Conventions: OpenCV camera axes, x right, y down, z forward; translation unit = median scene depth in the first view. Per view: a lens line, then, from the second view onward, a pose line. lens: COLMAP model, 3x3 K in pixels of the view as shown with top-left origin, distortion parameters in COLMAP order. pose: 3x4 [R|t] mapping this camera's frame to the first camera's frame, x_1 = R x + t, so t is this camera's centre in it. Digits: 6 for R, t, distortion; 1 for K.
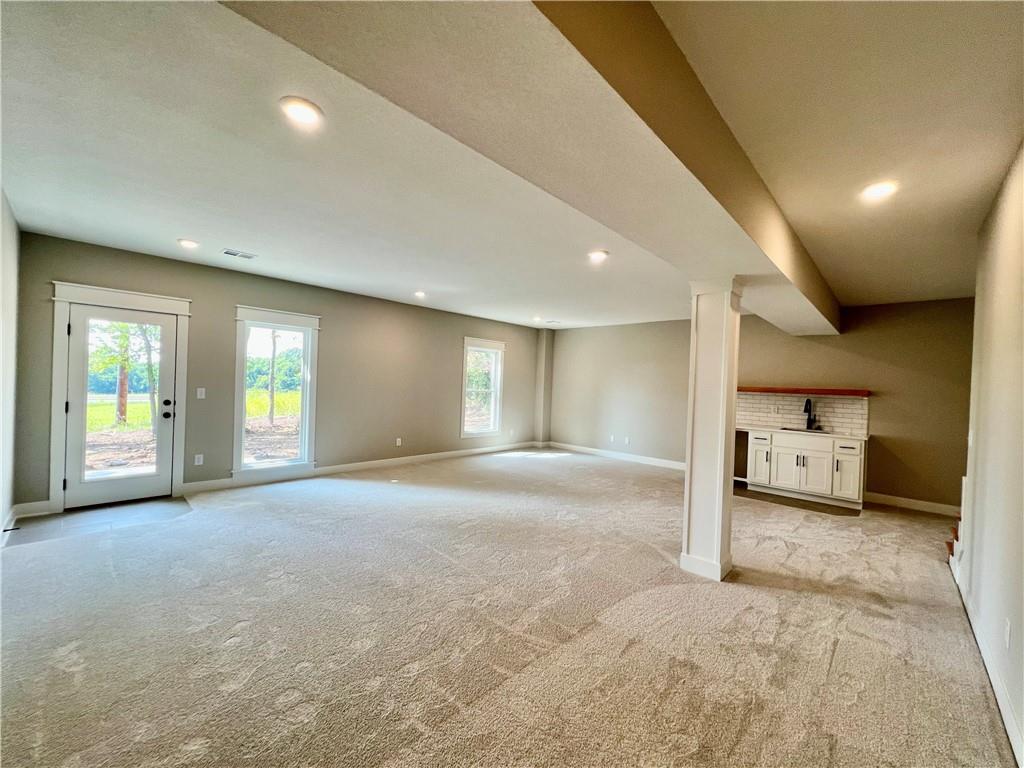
lens RADIAL K [[408.1, 0, 510.5], [0, 408.1, 386.5], [0, 0, 1]] dist [0.001738, 0.000856]
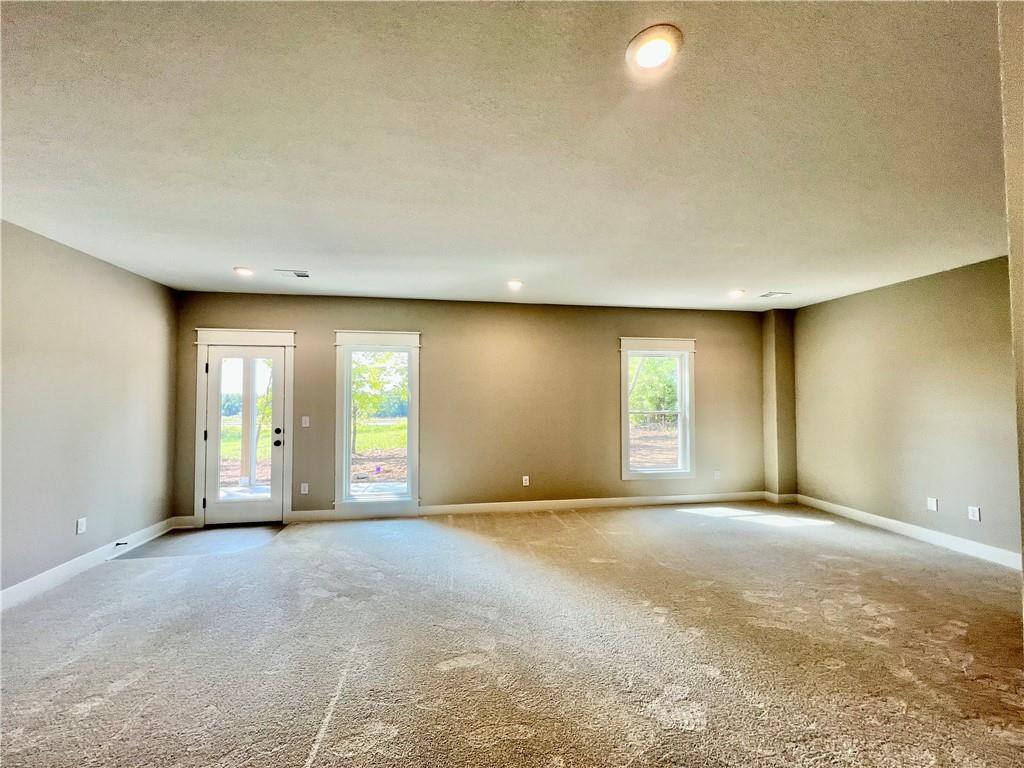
lens RADIAL K [[408.1, 0, 510.6], [0, 408.1, 387.7], [0, 0, 1]] dist [0.001738, 0.000856]
pose [[0.800137, -0.053816, -0.597398, 0.217479], [0.024926, 0.998090, -0.056527, 0.002583], [0.599299, 0.030338, 0.799950, 0.437701]]
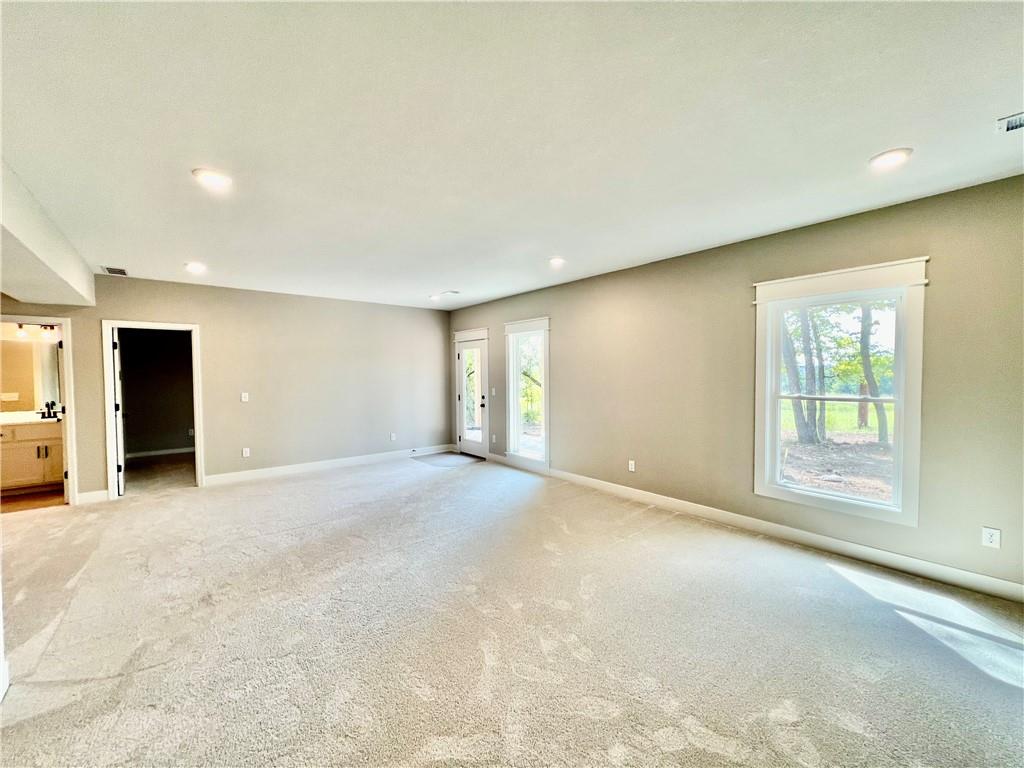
lens RADIAL K [[408.1, 0, 512.9], [0, 408.1, 388.1], [0, 0, 1]] dist [0.001738, 0.000856]
pose [[-0.114094, -0.000787, -0.993470, 0.553752], [-0.006008, 0.999982, -0.000102, 0.004311], [0.993452, 0.005957, -0.114097, 1.078874]]
